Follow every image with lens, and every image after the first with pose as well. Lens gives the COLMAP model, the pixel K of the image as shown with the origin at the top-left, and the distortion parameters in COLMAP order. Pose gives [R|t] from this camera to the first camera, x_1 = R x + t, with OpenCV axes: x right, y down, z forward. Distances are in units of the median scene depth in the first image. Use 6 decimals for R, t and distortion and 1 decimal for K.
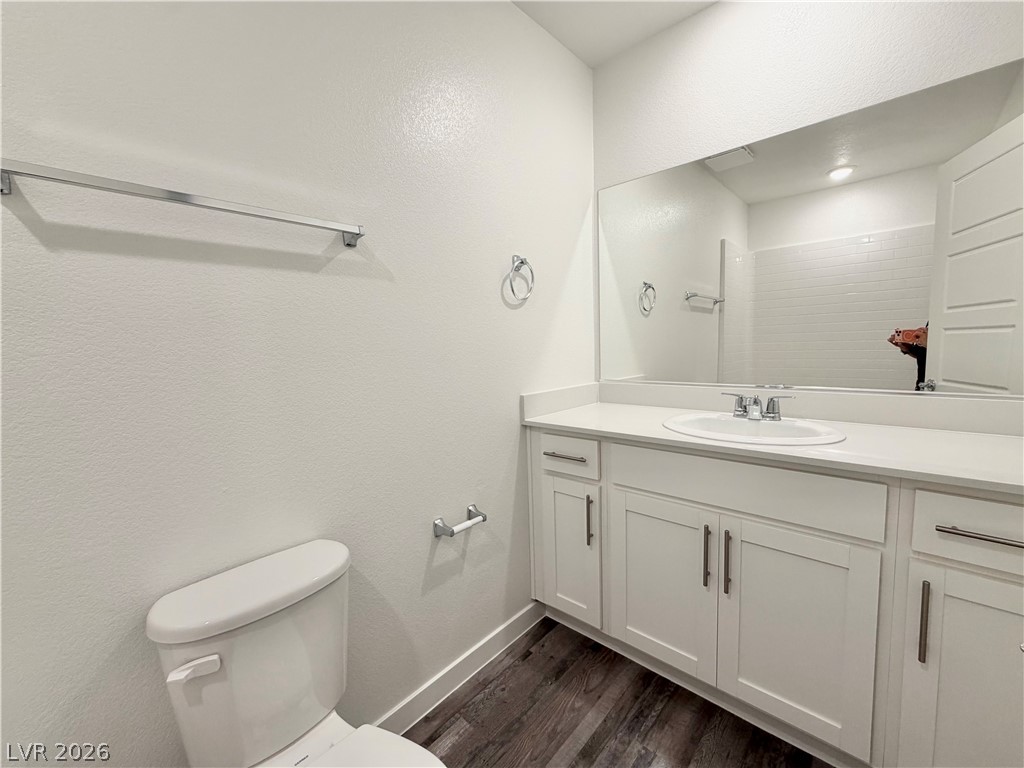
lens RADIAL K [[409.2, 0, 509.1], [0, 409.2, 383.5], [0, 0, 1]] dist [-0.000523, 0.000226]
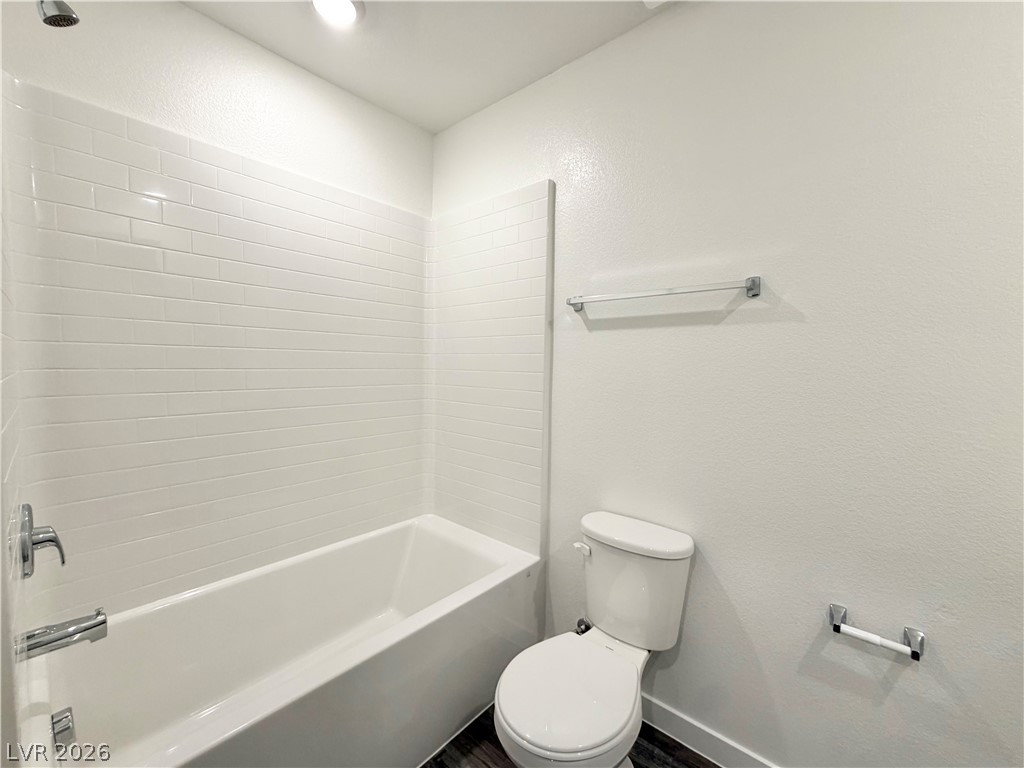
lens RADIAL K [[409.2, 0, 509.1], [0, 409.2, 383.5], [0, 0, 1]] dist [-0.000523, 0.000226]
pose [[0.028954, 0.089574, -0.995559, 0.734198], [-0.114885, 0.989675, 0.085703, -0.126778], [0.992957, 0.111893, 0.038946, 0.346223]]
